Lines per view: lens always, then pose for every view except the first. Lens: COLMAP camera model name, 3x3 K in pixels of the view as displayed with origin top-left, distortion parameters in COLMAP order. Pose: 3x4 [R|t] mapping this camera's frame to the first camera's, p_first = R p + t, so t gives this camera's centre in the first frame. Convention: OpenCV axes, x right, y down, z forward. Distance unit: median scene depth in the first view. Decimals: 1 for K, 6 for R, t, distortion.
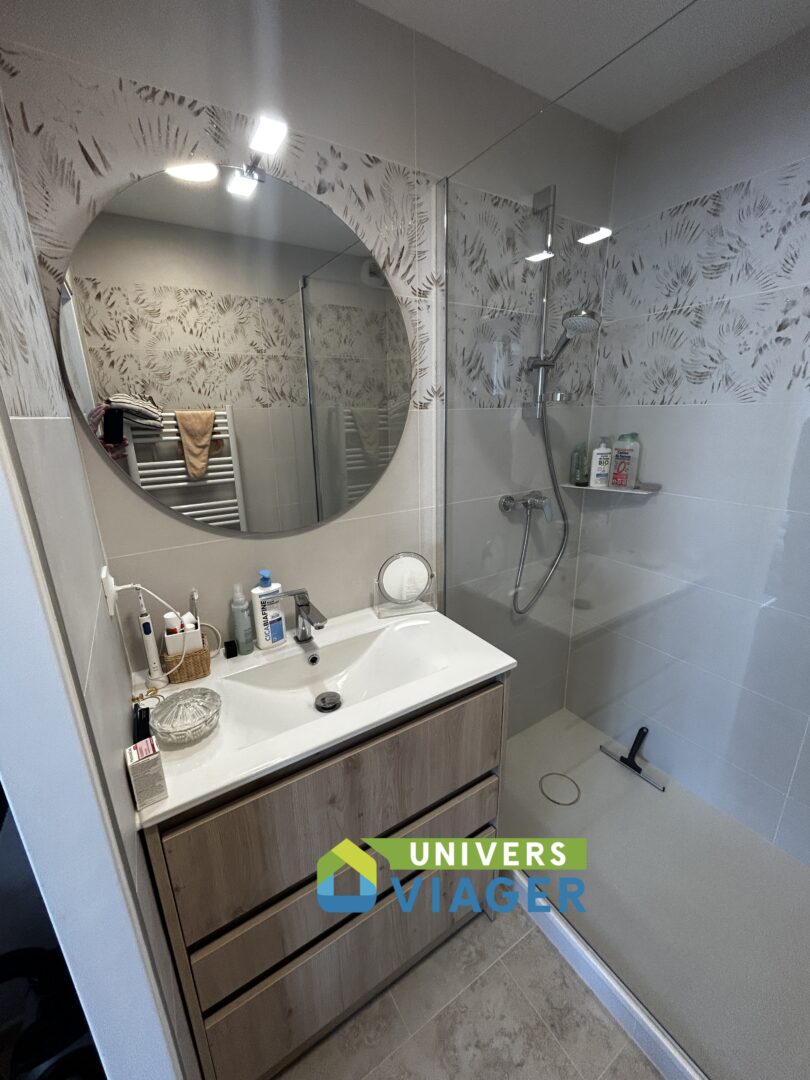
lens RADIAL K [[431.4, 0, 404.1], [0, 431.4, 537.6], [0, 0, 1]] dist [-0.006833, 0.001028]
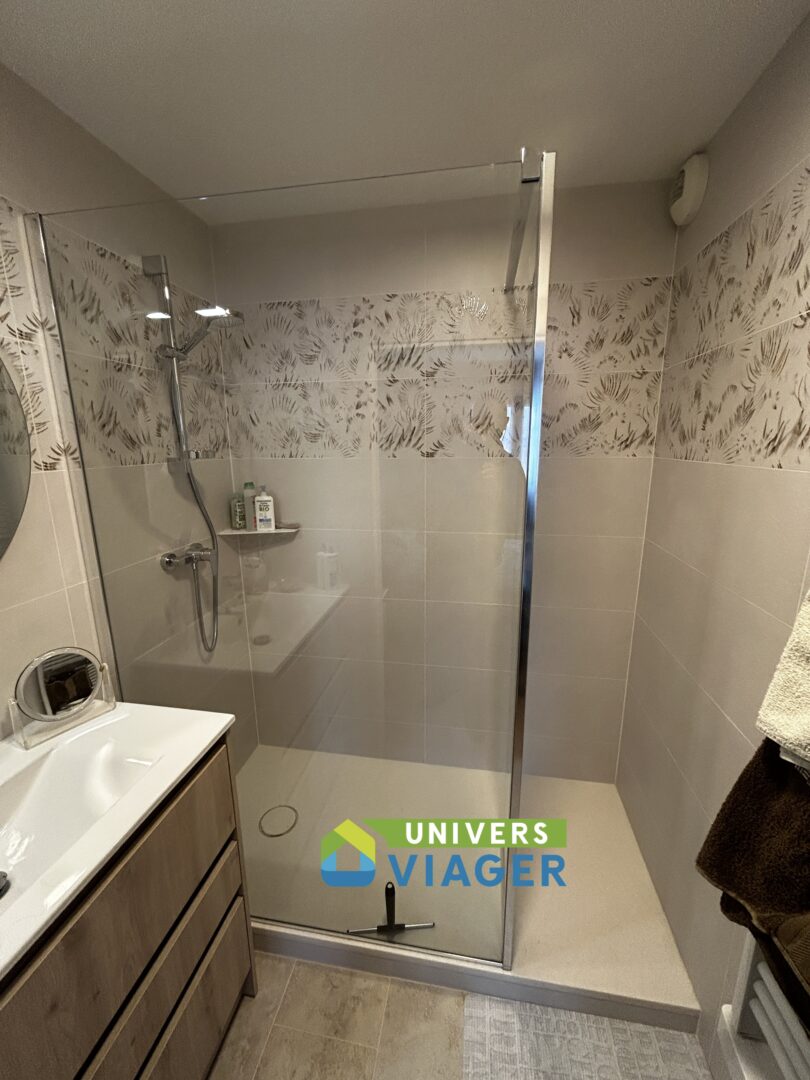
lens RADIAL K [[431.4, 0, 409.2], [0, 431.4, 539.2], [0, 0, 1]] dist [-0.006833, 0.001028]
pose [[0.661739, -0.150571, 0.734459, -0.122871], [0.209979, 0.977641, 0.011238, -0.033250], [-0.719730, 0.146784, 0.678560, -0.034833]]
